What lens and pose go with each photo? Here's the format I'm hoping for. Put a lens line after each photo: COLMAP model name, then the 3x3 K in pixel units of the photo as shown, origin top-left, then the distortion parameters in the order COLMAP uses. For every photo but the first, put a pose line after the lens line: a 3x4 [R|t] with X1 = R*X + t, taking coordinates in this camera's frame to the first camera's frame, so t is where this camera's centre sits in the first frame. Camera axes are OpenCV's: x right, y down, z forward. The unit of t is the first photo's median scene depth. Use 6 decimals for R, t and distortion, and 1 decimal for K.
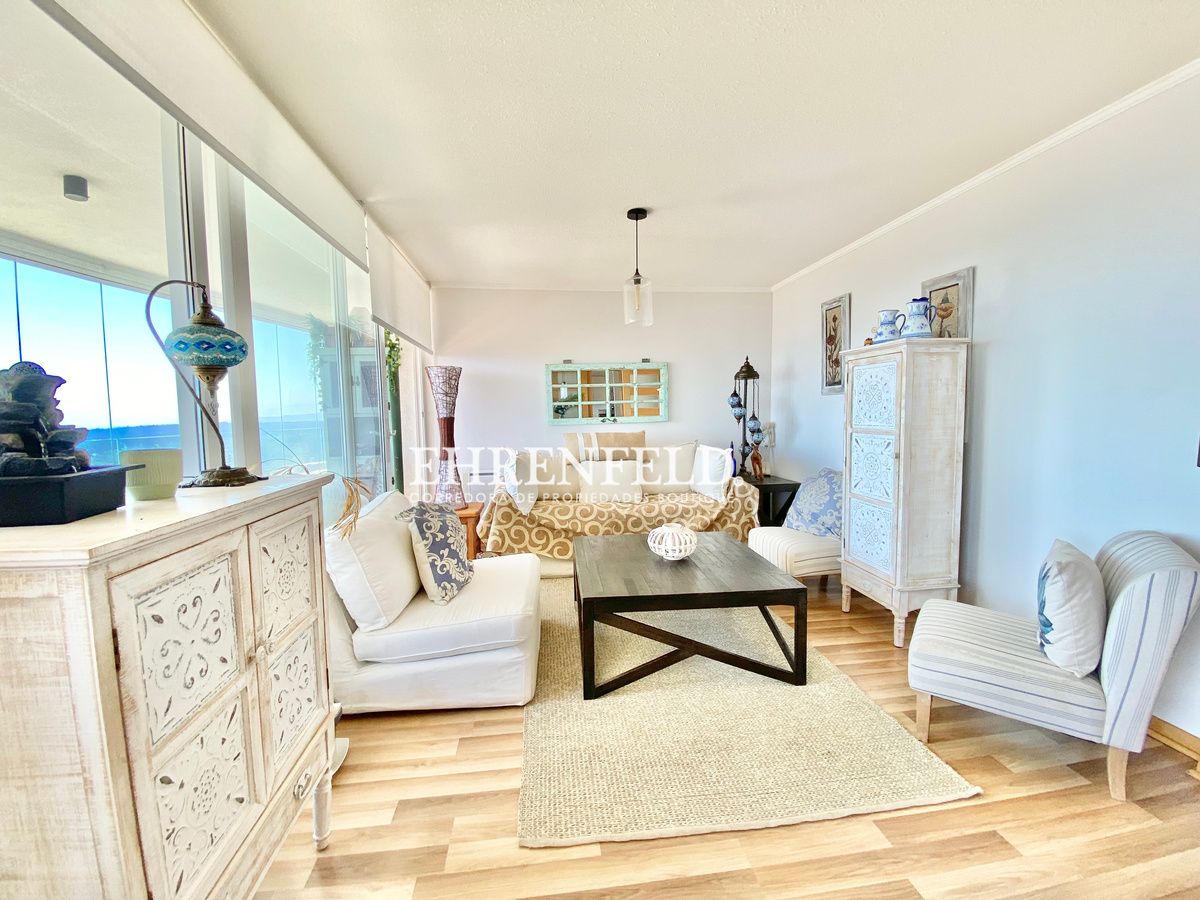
lens RADIAL K [[493.0, 0, 600.0], [0, 493.0, 450.0], [0, 0, 1]] dist [0.031299, -0.026513]
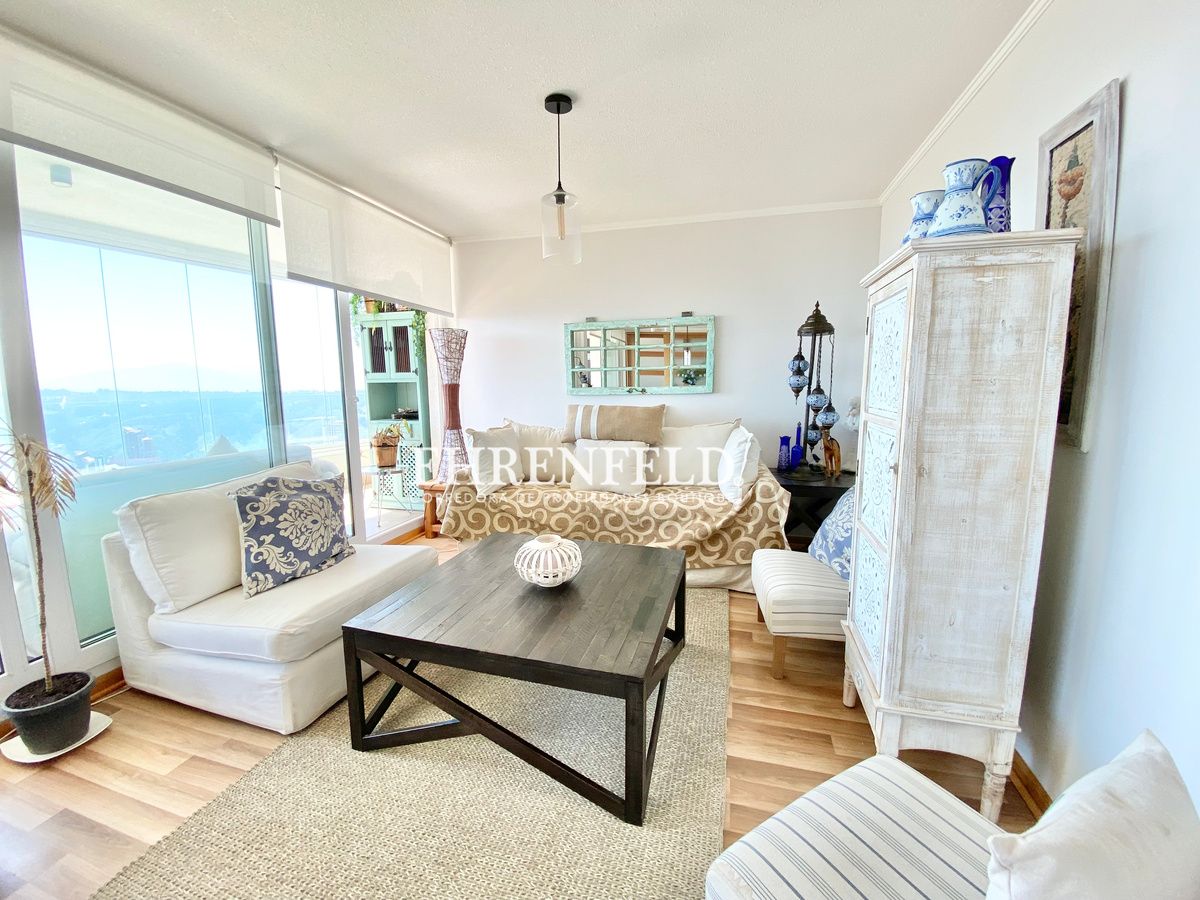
lens RADIAL K [[493.0, 0, 600.0], [0, 493.0, 450.0], [0, 0, 1]] dist [0.031299, -0.026513]
pose [[0.921053, 0.065368, -0.383912, 0.371271], [-0.039583, 0.996421, 0.074695, -0.026085], [0.387420, -0.053601, 0.920344, 0.279777]]
